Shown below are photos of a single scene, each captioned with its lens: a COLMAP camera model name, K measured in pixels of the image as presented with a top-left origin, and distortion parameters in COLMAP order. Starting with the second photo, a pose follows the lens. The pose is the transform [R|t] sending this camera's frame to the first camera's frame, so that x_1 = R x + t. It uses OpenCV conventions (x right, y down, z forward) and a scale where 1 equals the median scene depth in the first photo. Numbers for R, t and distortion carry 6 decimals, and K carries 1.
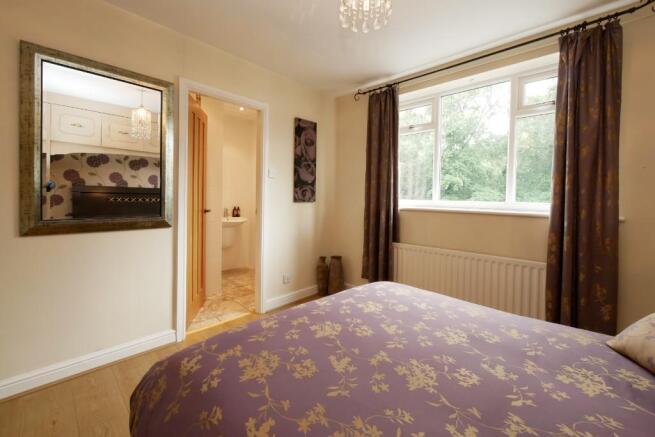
lens RADIAL K [[269.7, 0, 328.6], [0, 269.7, 199.4], [0, 0, 1]] dist [-0.000929, -0.000167]
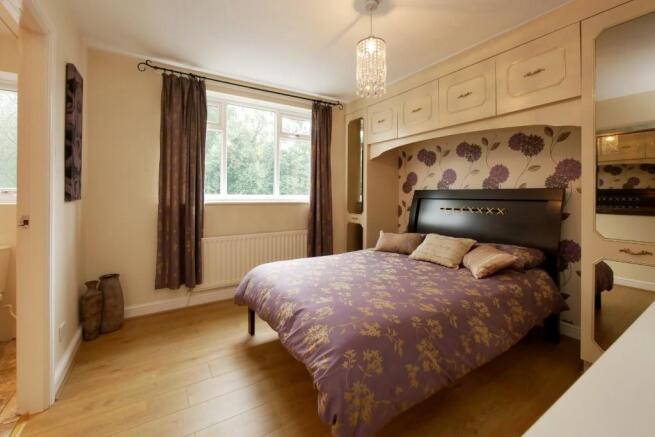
lens RADIAL K [[278.8, 0, 328.8], [0, 278.8, 194.8], [0, 0, 1]] dist [-0.037004, -0.000020]
pose [[0.240689, -0.014270, 0.970497, -0.698392], [0.007553, 0.999889, 0.012829, -0.007803], [-0.970573, 0.004242, 0.240770, 0.344170]]
